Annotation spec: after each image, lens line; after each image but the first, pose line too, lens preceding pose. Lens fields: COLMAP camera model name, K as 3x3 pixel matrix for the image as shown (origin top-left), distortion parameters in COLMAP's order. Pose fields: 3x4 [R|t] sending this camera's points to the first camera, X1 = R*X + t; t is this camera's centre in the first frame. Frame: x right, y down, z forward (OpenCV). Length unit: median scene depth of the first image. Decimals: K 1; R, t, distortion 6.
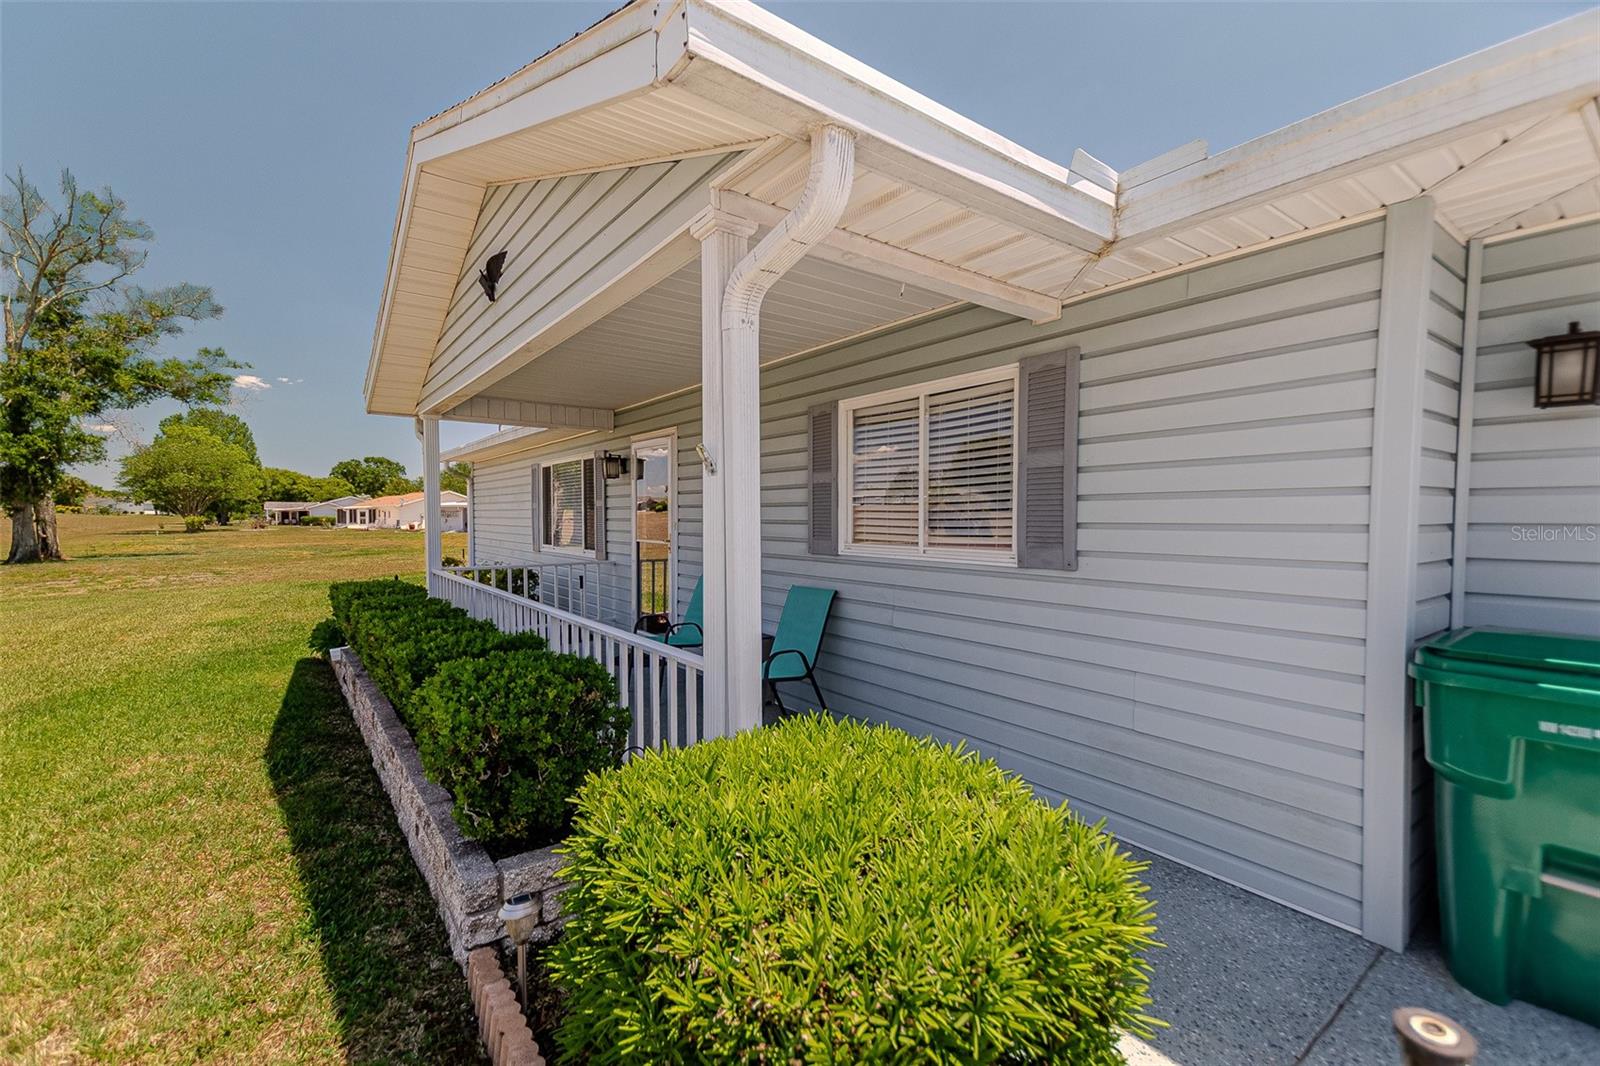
lens RADIAL K [[681.5, 0, 800.0], [0, 681.5, 533.0], [0, 0, 1]] dist [0.049223, 0.000217]
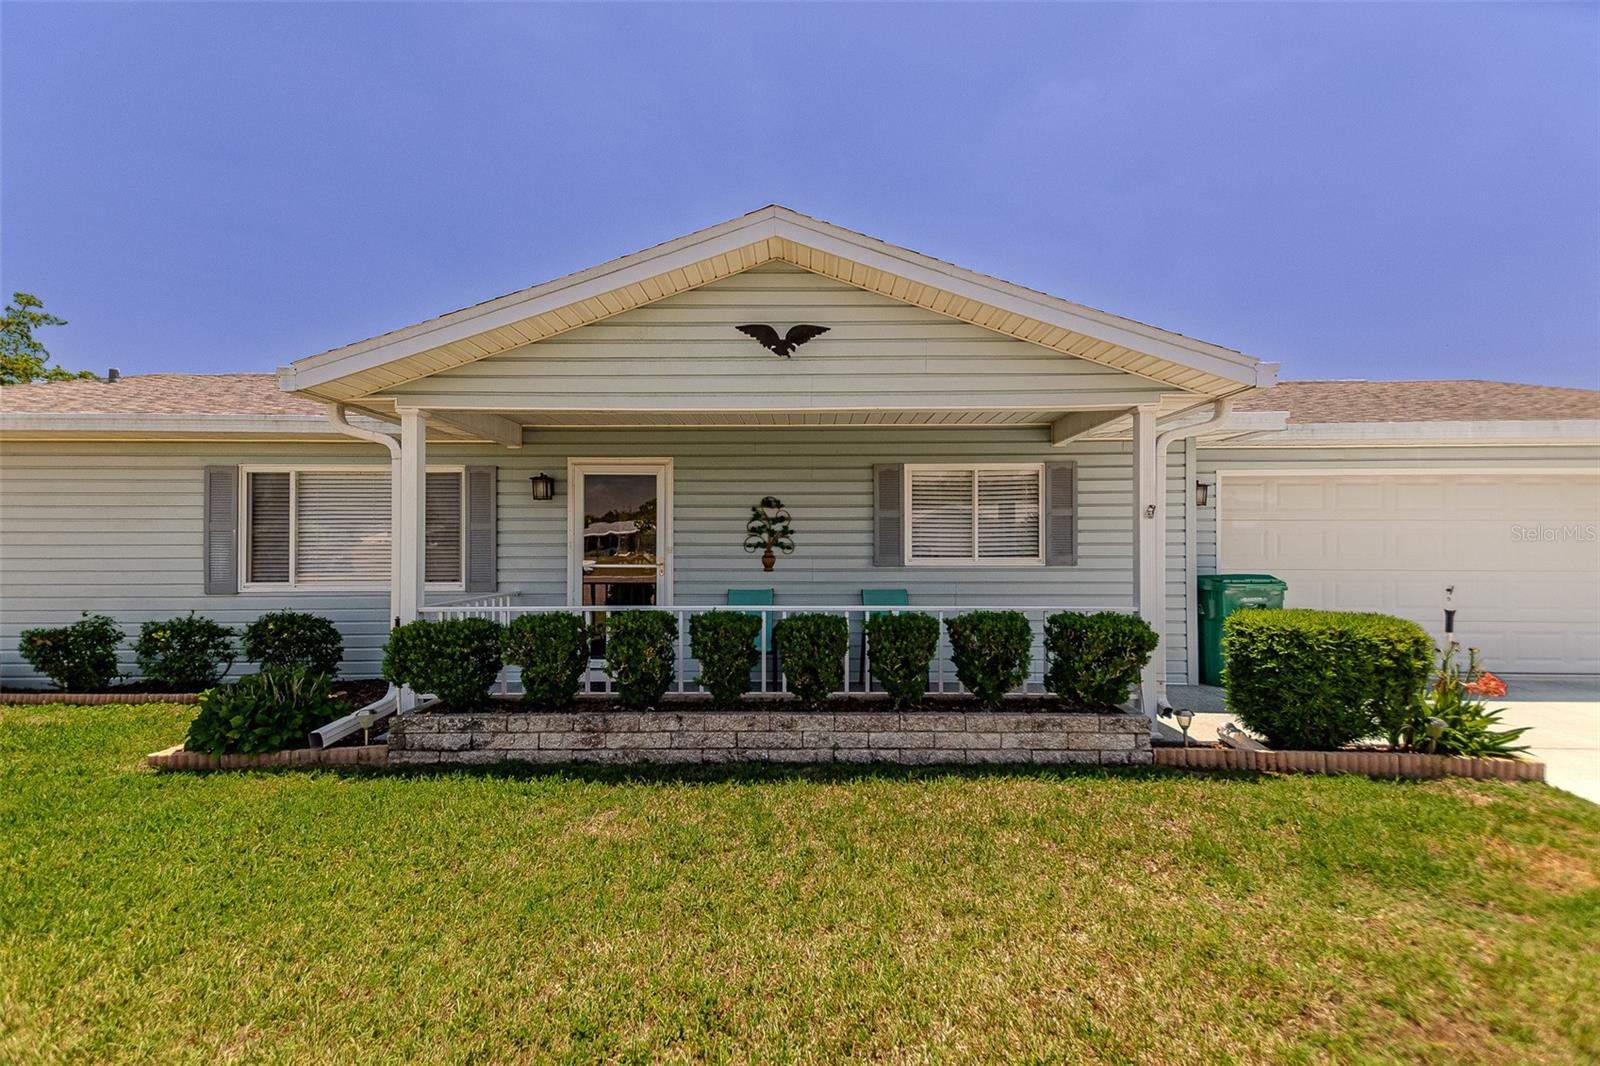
lens RADIAL K [[699.1, 0, 800.0], [0, 699.1, 533.0], [0, 0, 1]] dist [-0.000125, 0.000025]
pose [[0.621193, 0.019313, 0.783419, -0.246115], [0.020997, 0.998927, -0.041275, 0.003516], [-0.783376, 0.042089, 0.620121, 0.043173]]
